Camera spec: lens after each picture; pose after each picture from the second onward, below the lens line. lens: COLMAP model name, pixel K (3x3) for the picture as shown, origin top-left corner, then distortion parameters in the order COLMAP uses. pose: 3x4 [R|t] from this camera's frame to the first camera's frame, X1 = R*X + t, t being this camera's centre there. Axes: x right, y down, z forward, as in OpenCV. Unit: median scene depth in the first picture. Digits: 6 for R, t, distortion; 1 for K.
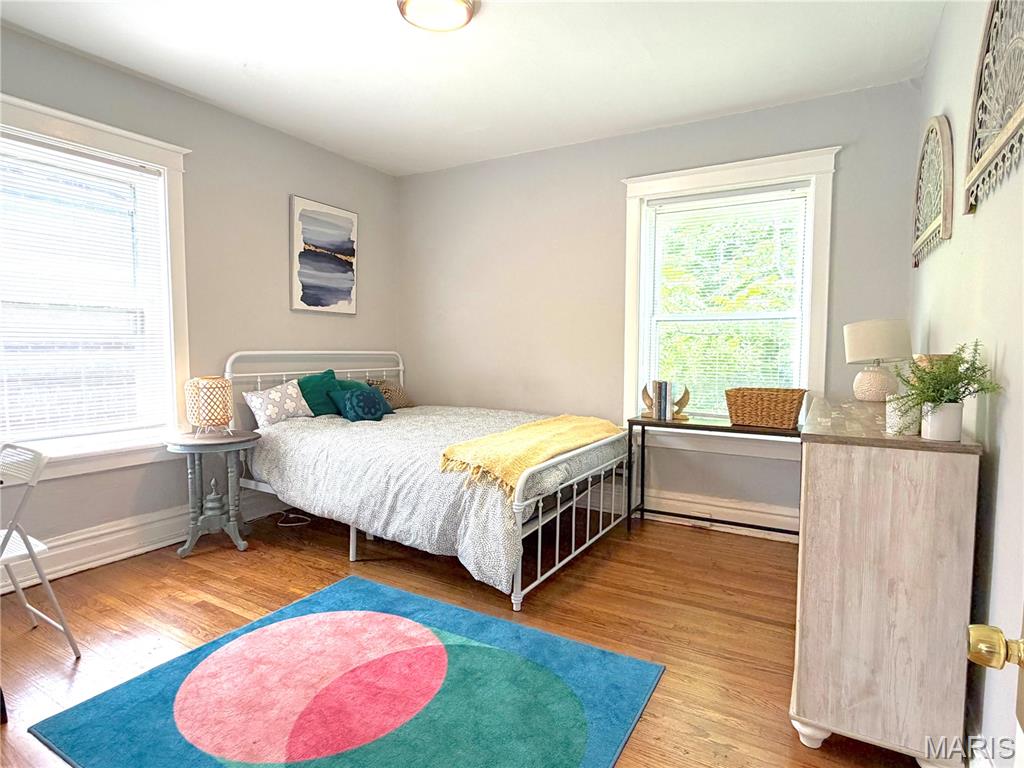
lens RADIAL K [[554.8, 0, 512.0], [0, 554.8, 384.0], [0, 0, 1]] dist [0.001046, 0.000552]
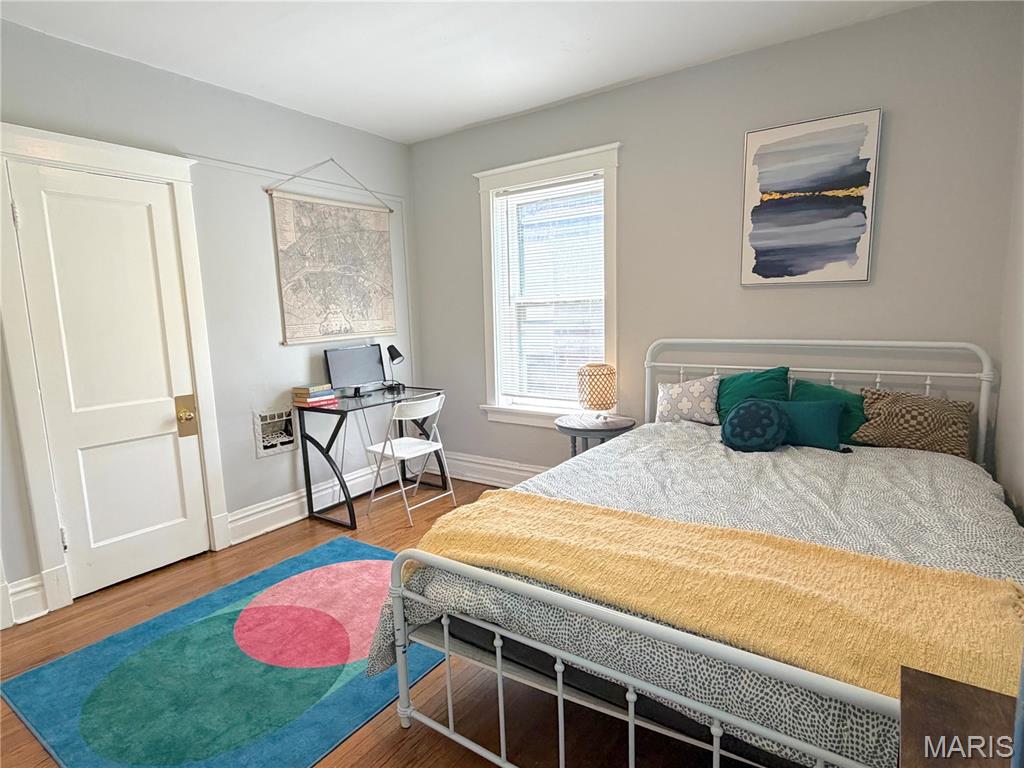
lens RADIAL K [[554.8, 0, 512.0], [0, 554.8, 384.0], [0, 0, 1]] dist [0.001046, 0.000552]
pose [[-0.077661, 0.127452, -0.988800, 0.405005], [-0.039409, 0.990627, 0.130783, -0.083972], [0.996201, 0.049124, -0.071911, 0.719308]]
